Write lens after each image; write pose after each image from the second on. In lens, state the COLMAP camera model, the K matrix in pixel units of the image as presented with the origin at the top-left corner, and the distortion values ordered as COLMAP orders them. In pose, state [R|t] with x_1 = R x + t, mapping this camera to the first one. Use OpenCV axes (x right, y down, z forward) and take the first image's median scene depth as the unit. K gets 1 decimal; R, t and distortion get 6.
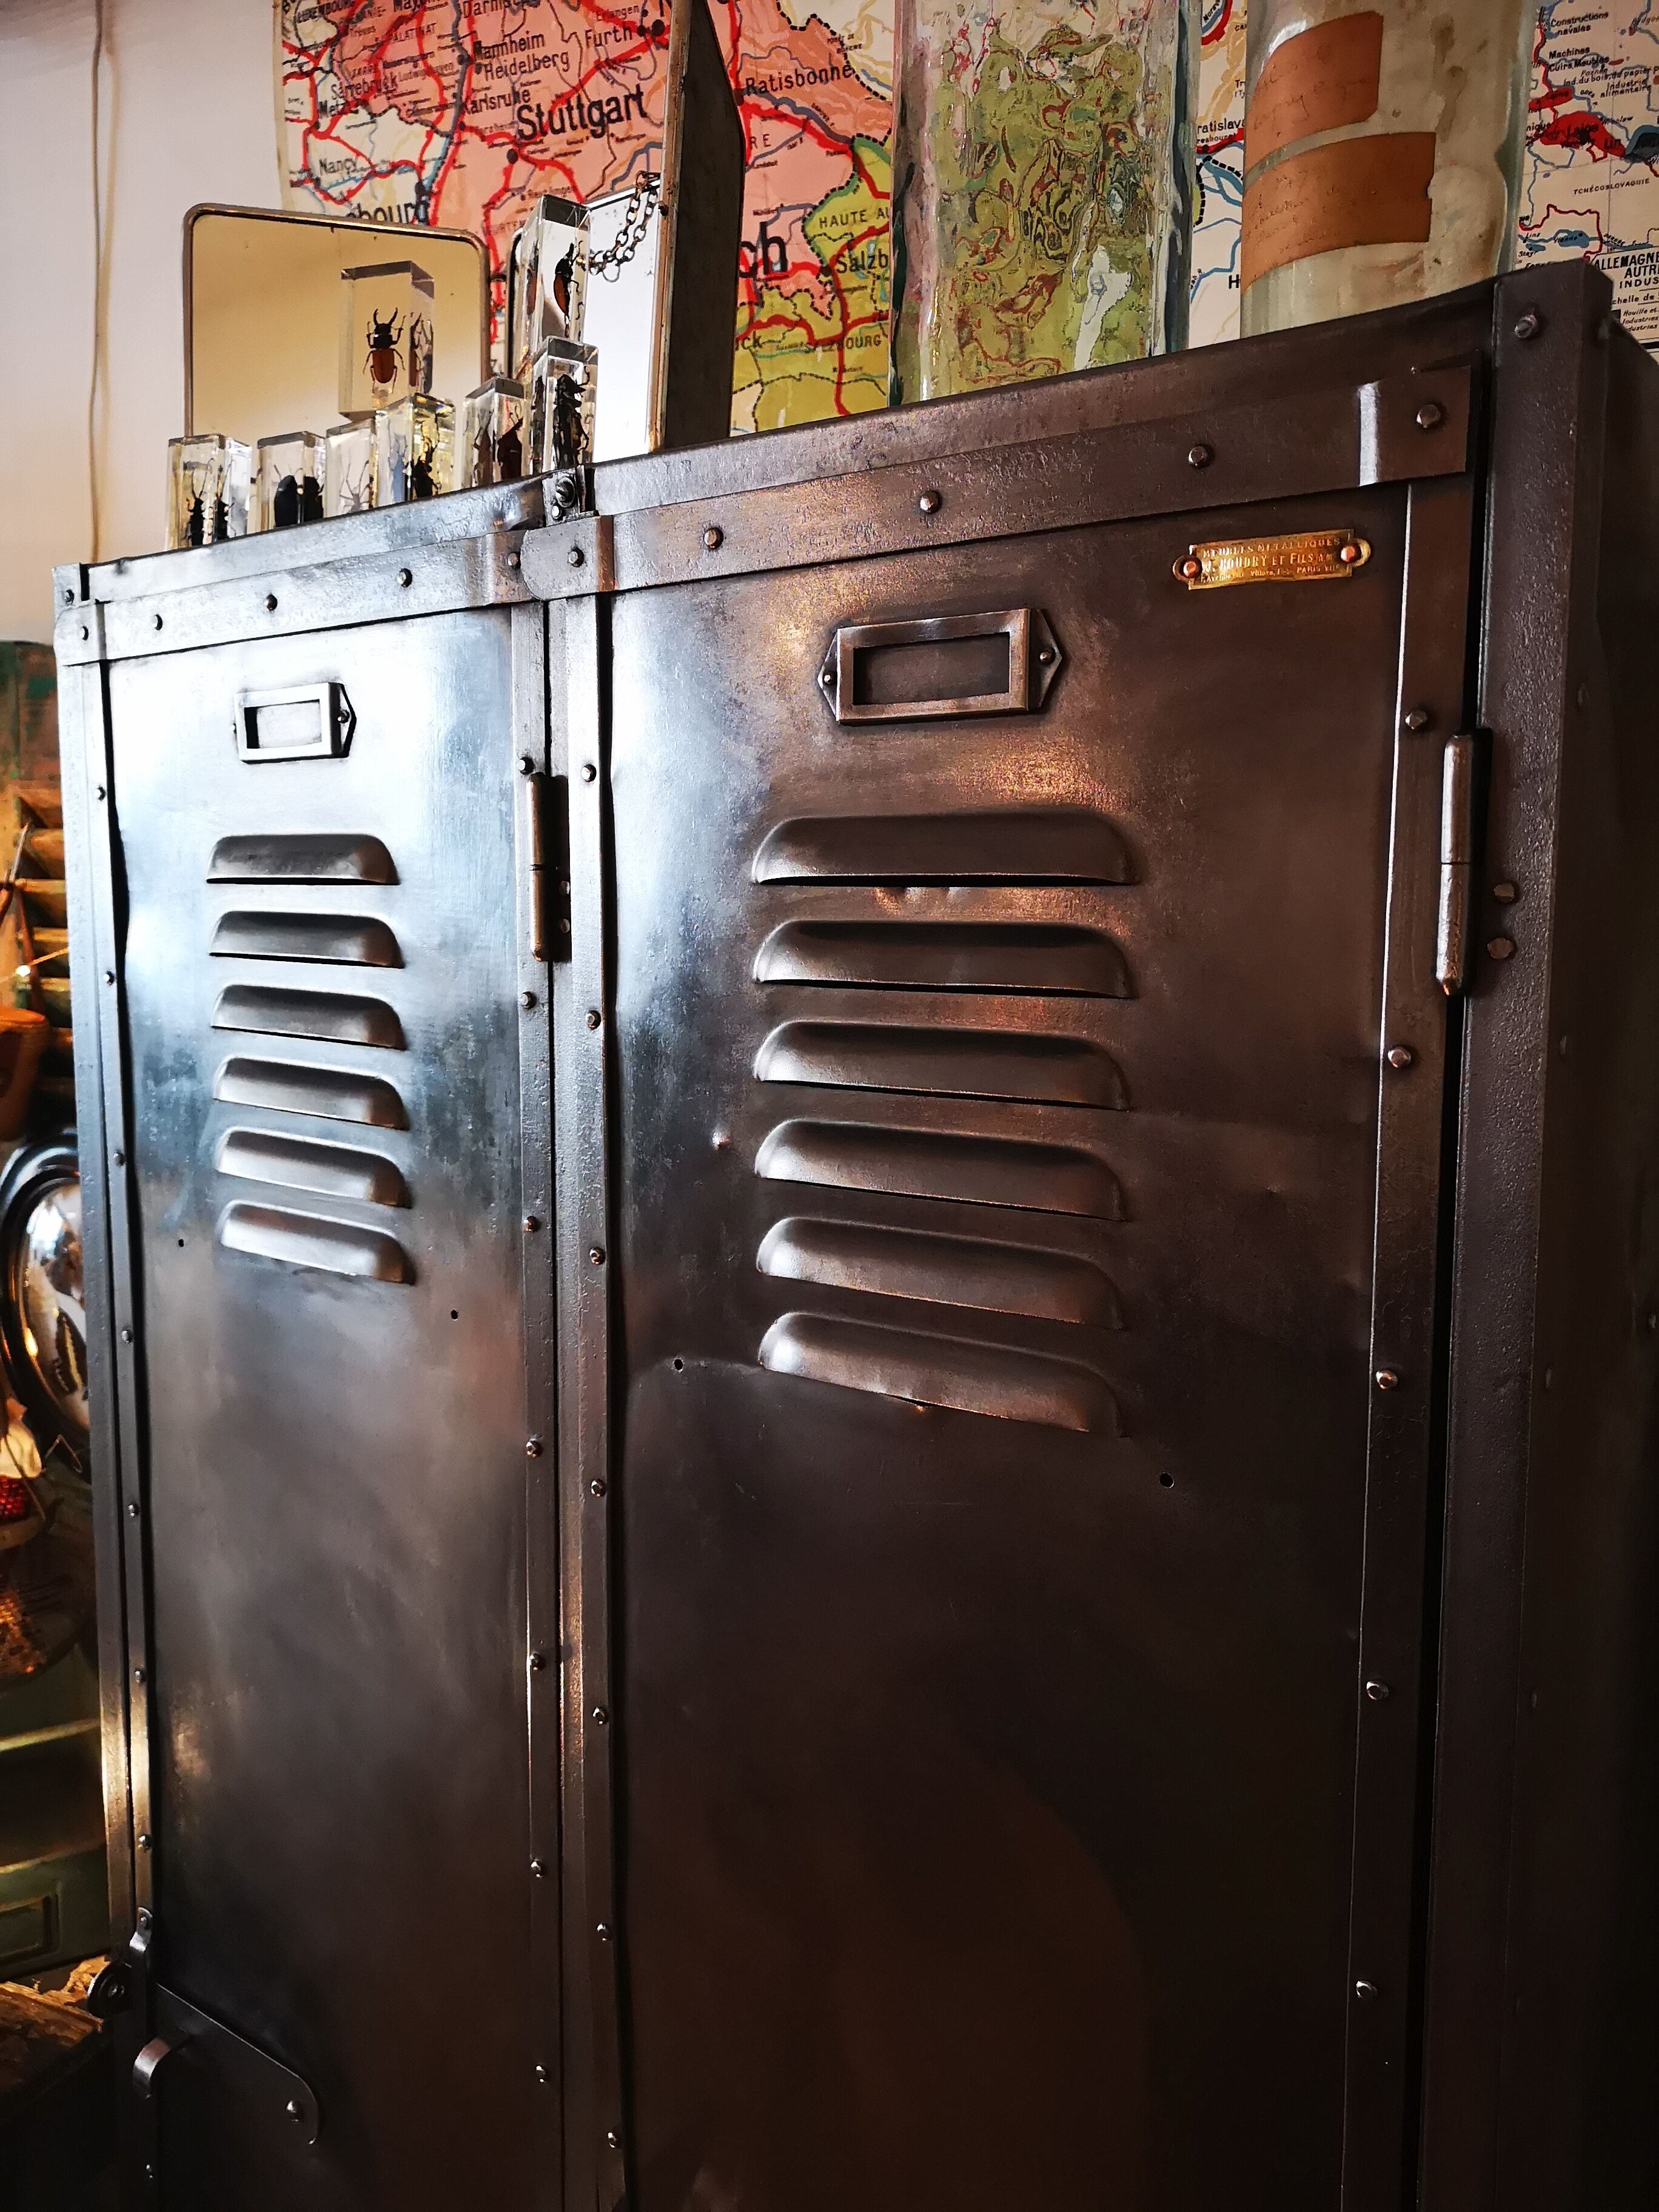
lens RADIAL K [[1718.7, 0, 837.0], [0, 1718.7, 1106.2], [0, 0, 1]] dist [0.043777, -0.041120]
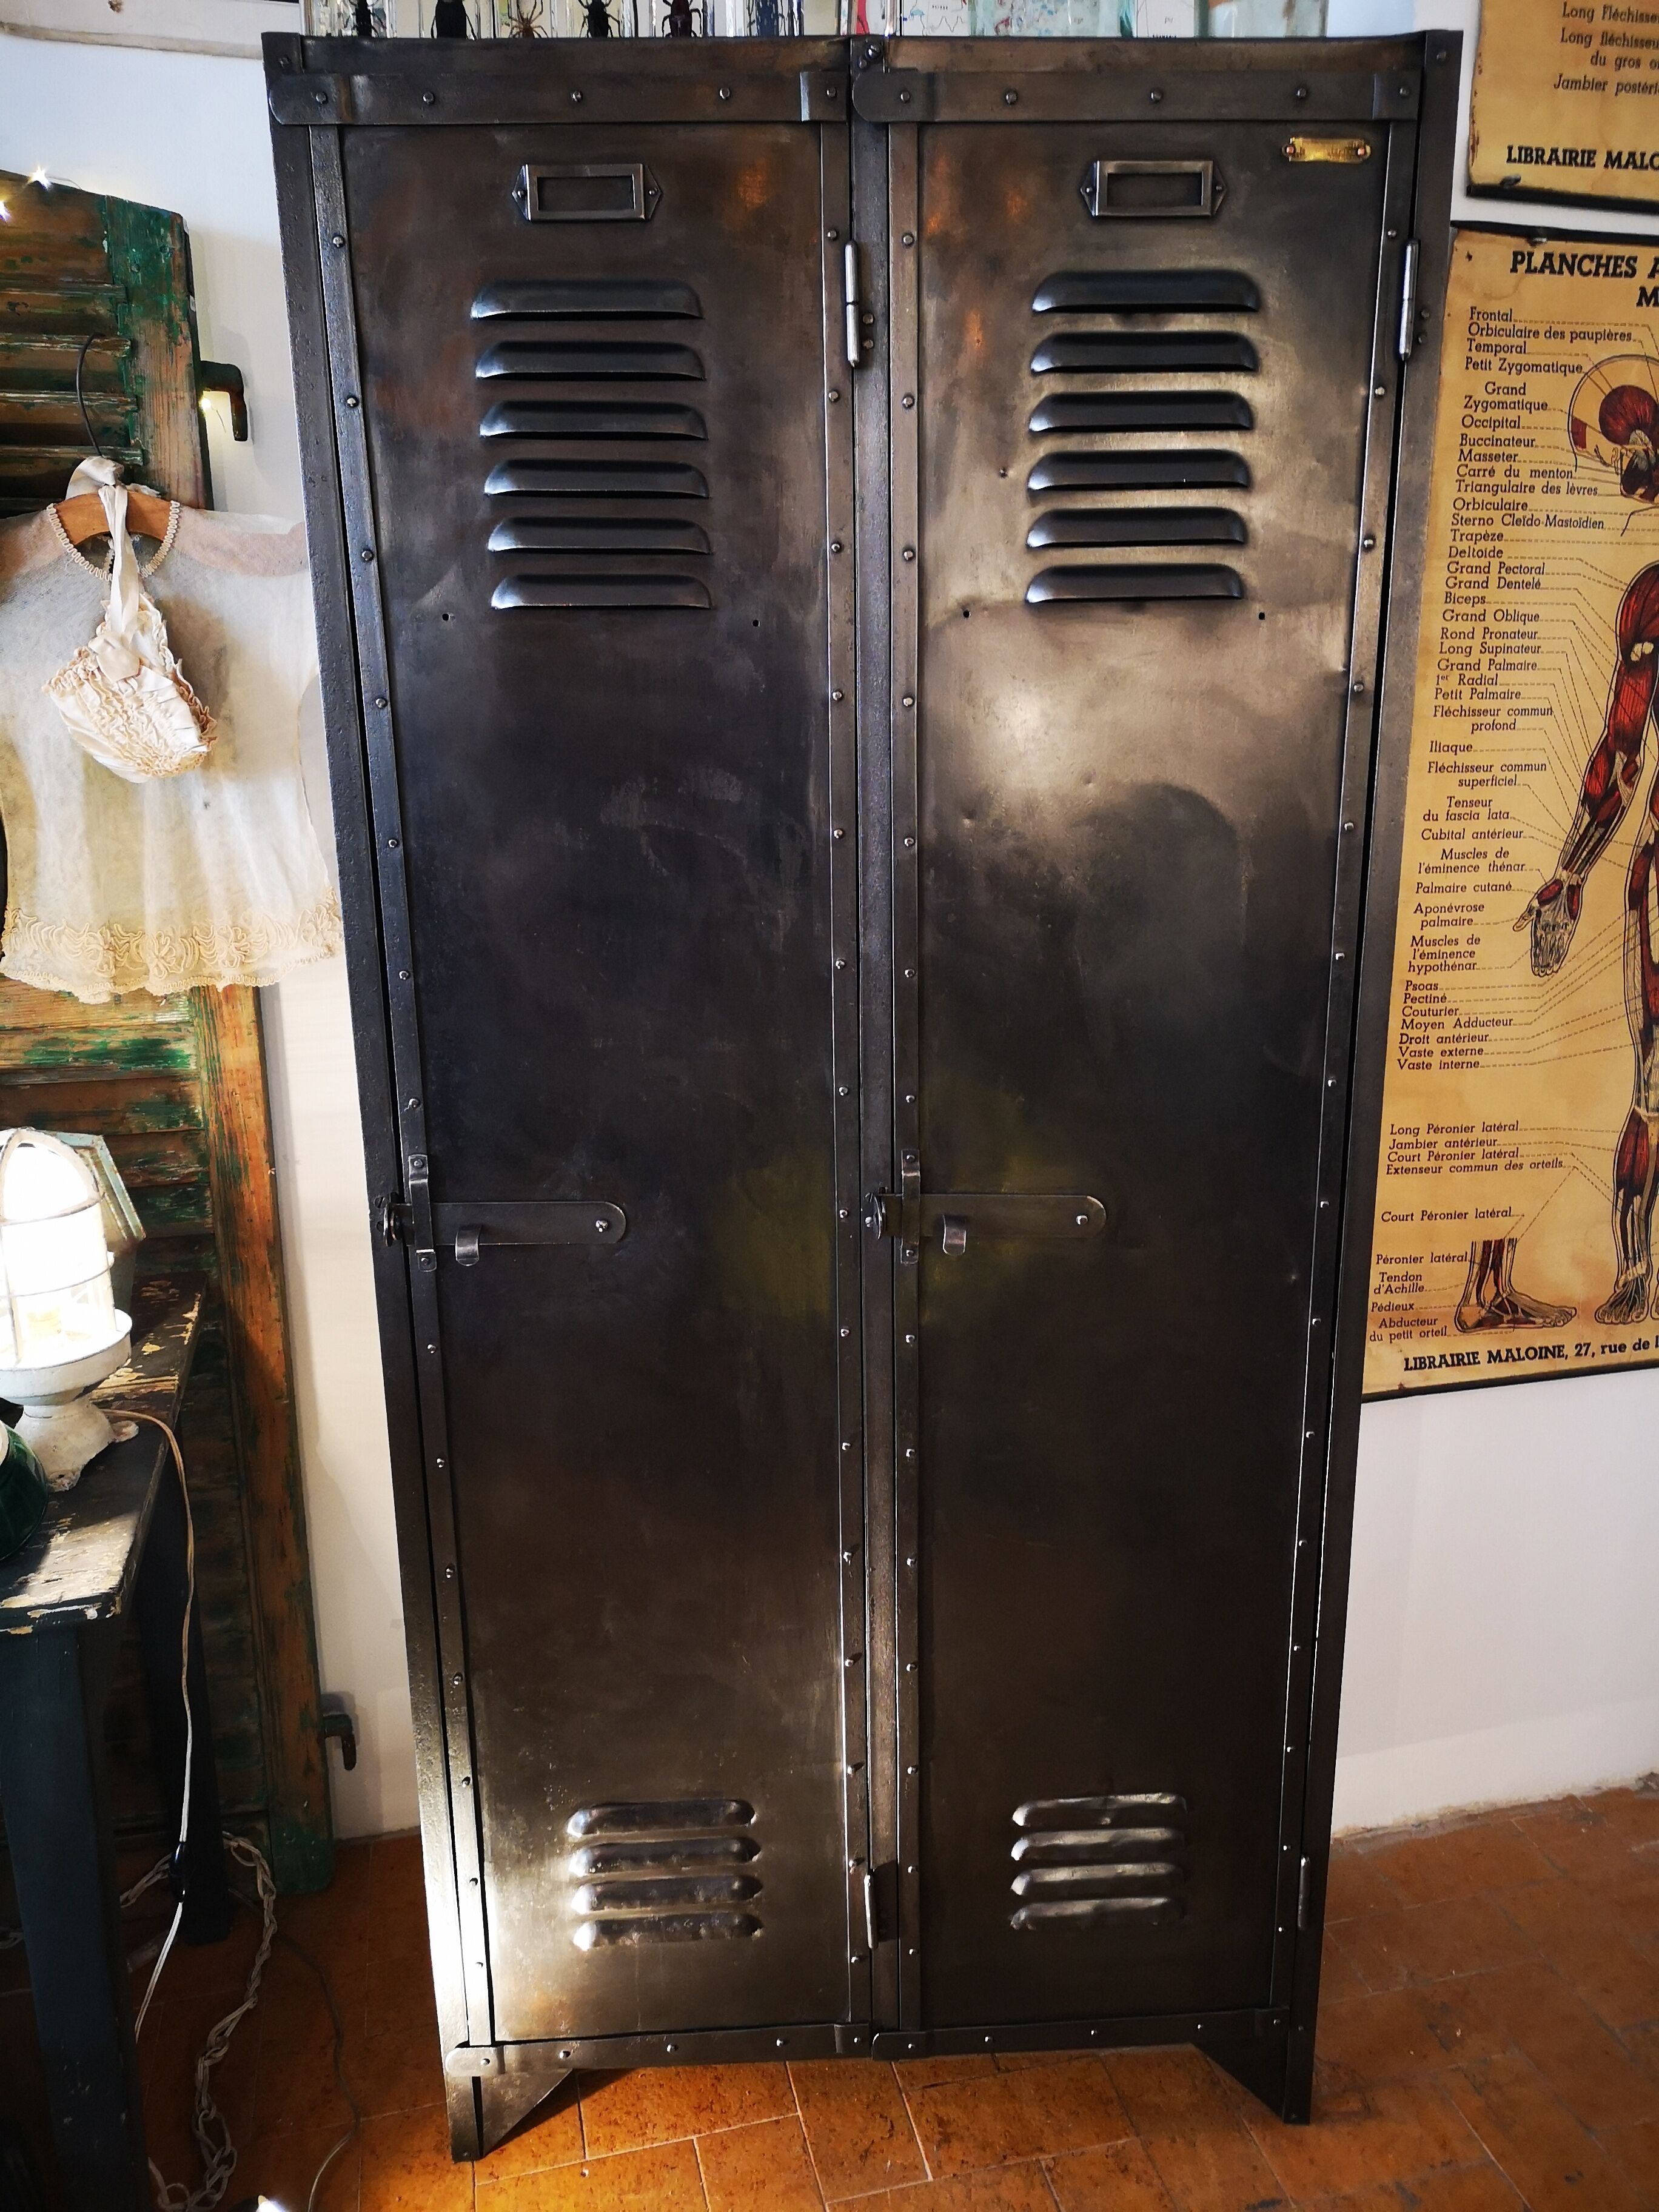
lens RADIAL K [[1711.1, 0, 835.4], [0, 1711.1, 1108.2], [0, 0, 1]] dist [0.053590, -0.050476]
pose [[0.779928, -0.182481, 0.598675, -1.612227], [0.092370, 0.979637, 0.178265, 0.384475], [-0.619015, -0.083734, 0.780903, -0.387951]]
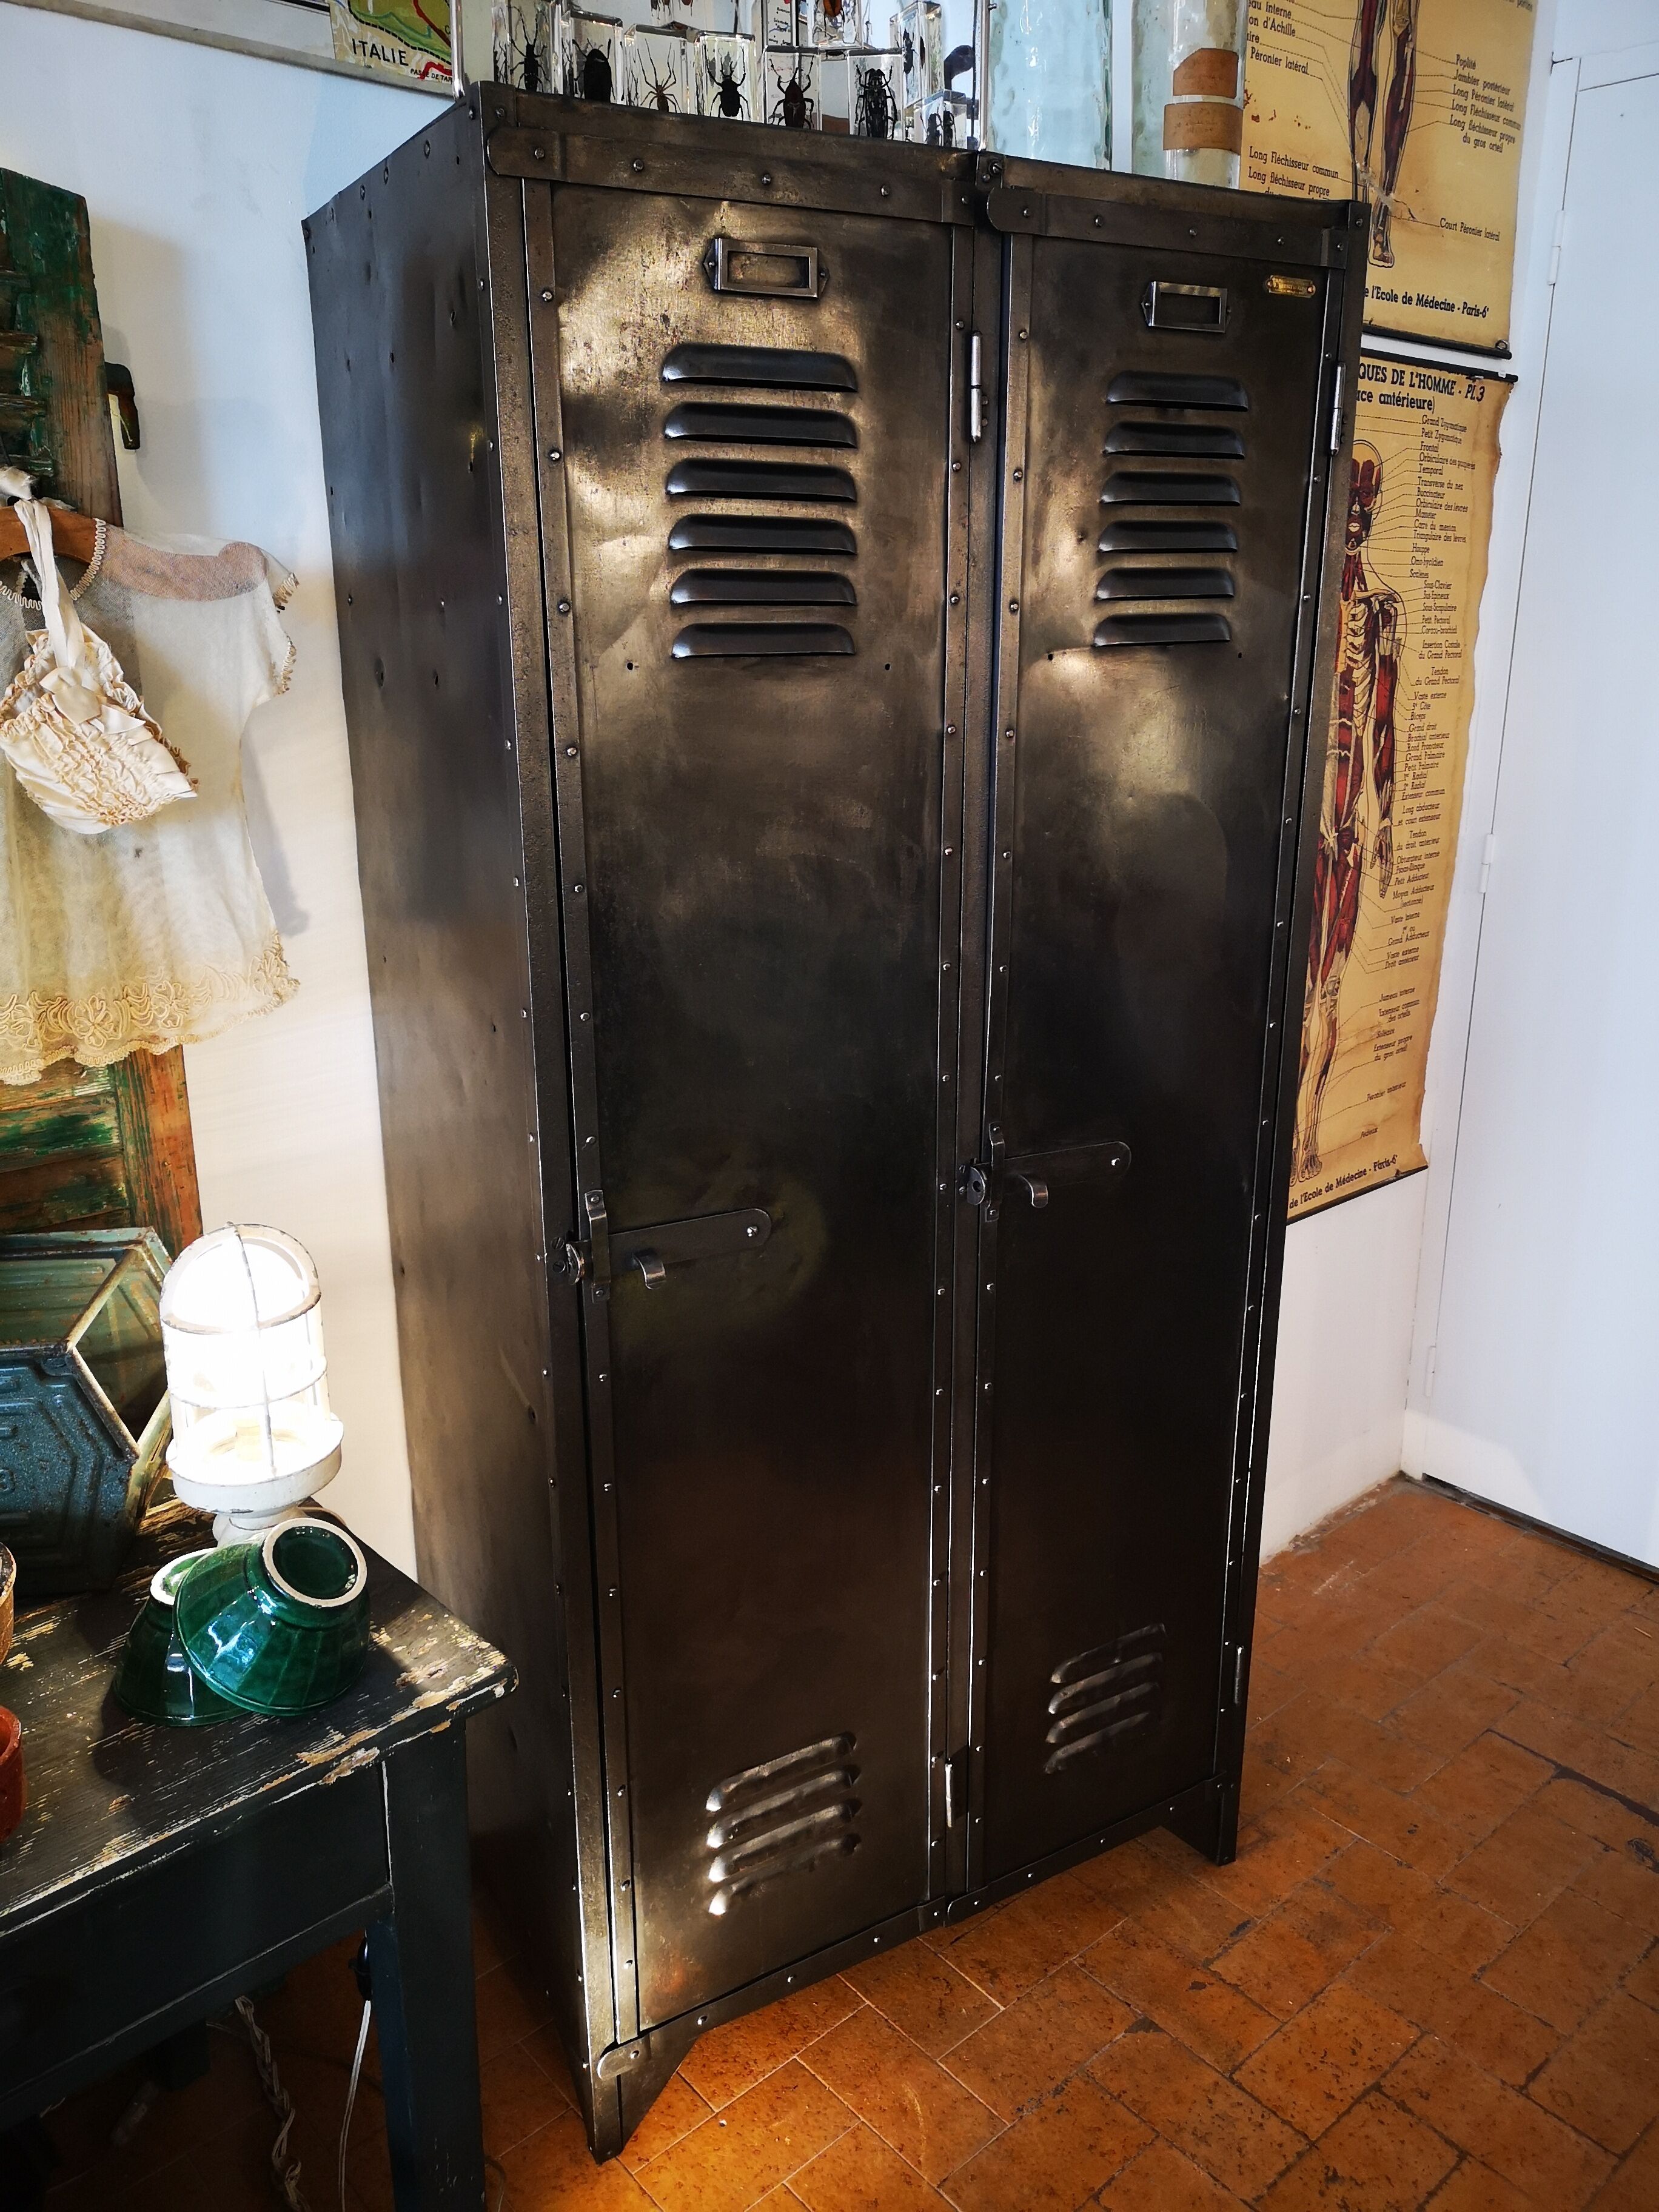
lens RADIAL K [[1711.1, 0, 835.4], [0, 1711.1, 1108.2], [0, 0, 1]] dist [0.053590, -0.050476]
pose [[0.398683, -0.279531, 0.873449, -2.555053], [0.113617, 0.960133, 0.255413, 0.137895], [-0.910023, -0.002590, 0.414549, 0.473231]]
